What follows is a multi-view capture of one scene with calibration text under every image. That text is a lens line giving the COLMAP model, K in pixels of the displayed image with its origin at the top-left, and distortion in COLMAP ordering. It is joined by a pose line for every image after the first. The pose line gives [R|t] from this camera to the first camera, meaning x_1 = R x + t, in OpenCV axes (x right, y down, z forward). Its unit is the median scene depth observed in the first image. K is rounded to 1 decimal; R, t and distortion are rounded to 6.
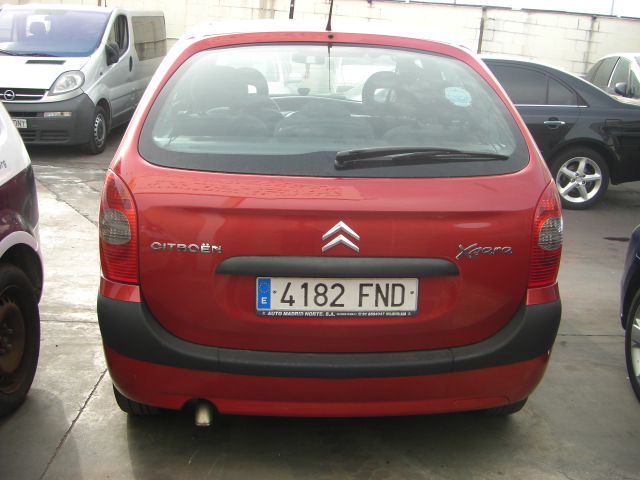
lens RADIAL K [[715.6, 0, 320.0], [0, 715.6, 240.0], [0, 0, 1]] dist [-0.205901, 0.176161]
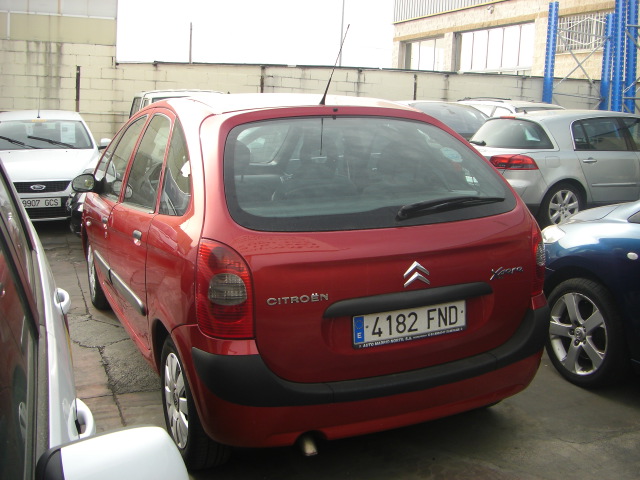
lens RADIAL K [[715.6, 0, 320.0], [0, 715.6, 240.0], [0, 0, 1]] dist [-0.205901, 0.176161]
pose [[0.928825, -0.100842, 0.356532, -0.542306], [0.127236, 0.990545, -0.051304, -0.019647], [-0.347987, 0.093017, 0.932873, -0.094823]]
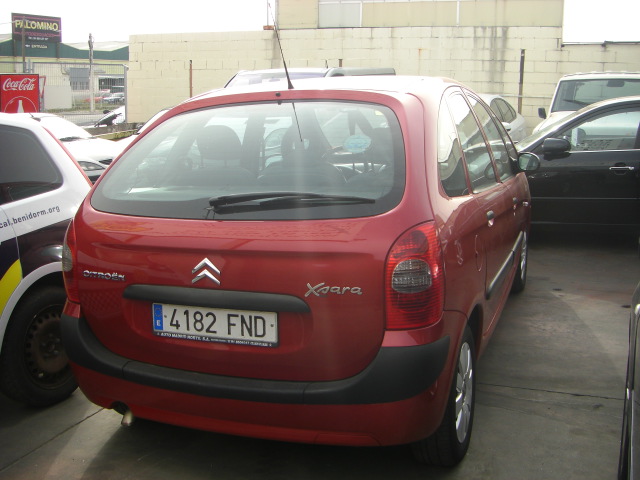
lens RADIAL K [[715.6, 0, 320.0], [0, 715.6, 240.0], [0, 0, 1]] dist [-0.205901, 0.176161]
pose [[0.908499, 0.014693, -0.417629, 0.653031], [-0.044862, 0.997035, -0.062514, 0.008417], [0.415473, 0.075530, 0.906464, 0.033865]]
